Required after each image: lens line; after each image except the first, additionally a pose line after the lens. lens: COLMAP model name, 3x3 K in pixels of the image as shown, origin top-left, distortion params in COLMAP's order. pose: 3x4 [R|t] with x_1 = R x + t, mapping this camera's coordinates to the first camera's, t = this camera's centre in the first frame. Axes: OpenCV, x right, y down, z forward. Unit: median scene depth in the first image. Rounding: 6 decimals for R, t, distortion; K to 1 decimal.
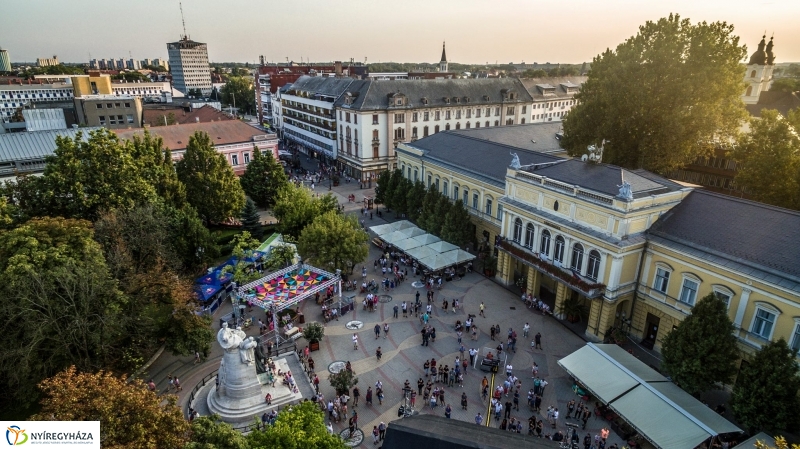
lens RADIAL K [[459.5, 0, 400.0], [0, 459.5, 224.5], [0, 0, 1]] dist [0.012968, -0.001357]
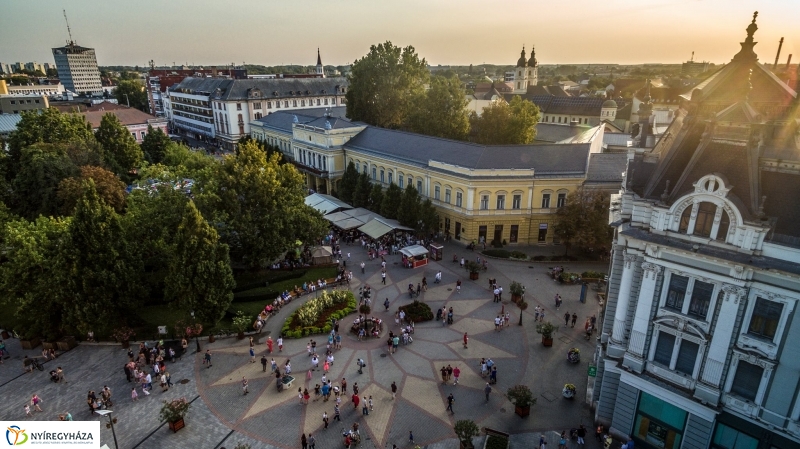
lens RADIAL K [[459.5, 0, 400.0], [0, 459.5, 224.5], [0, 0, 1]] dist [0.012968, -0.001357]
pose [[0.981795, -0.067465, 0.177557, 0.134217], [0.068229, 0.997668, 0.001810, 0.142548], [-0.177265, 0.010338, 0.984109, -0.418200]]
